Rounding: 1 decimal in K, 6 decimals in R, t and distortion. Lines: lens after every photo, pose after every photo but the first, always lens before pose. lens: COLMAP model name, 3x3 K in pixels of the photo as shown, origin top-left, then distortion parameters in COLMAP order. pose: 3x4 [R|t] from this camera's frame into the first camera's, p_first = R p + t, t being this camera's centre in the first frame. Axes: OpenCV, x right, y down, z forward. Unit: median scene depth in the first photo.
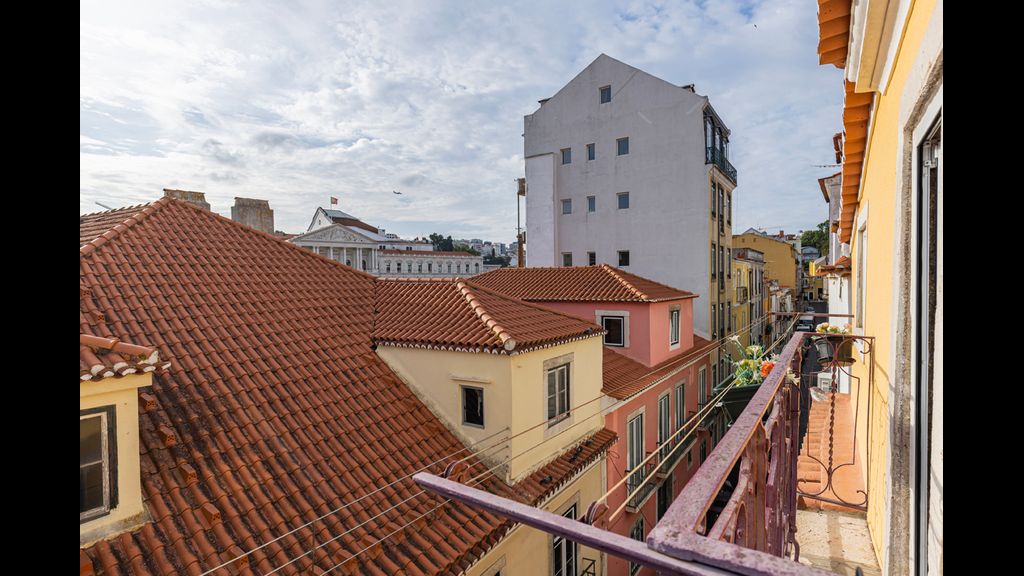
lens RADIAL K [[479.0, 0, 517.5], [0, 479.0, 286.6], [0, 0, 1]] dist [-0.002012, -0.000541]
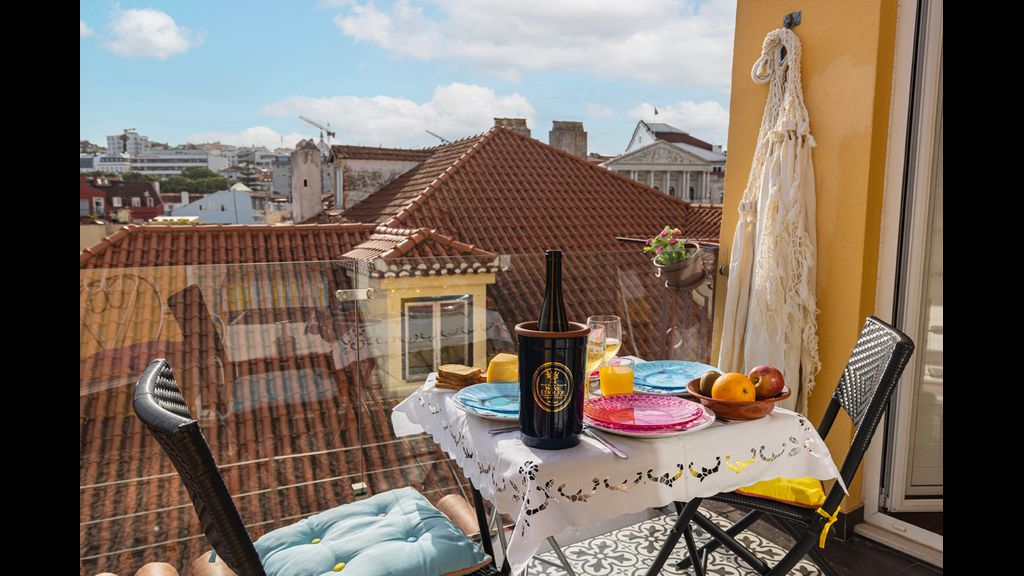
lens RADIAL K [[641.0, 0, 507.8], [0, 641.0, 290.7], [0, 0, 1]] dist [0.008664, 0.001820]
pose [[0.829847, 0.078615, -0.552425, 0.093451], [-0.020765, 0.993690, 0.110219, 0.016931], [0.557604, -0.079994, 0.826244, -0.177670]]
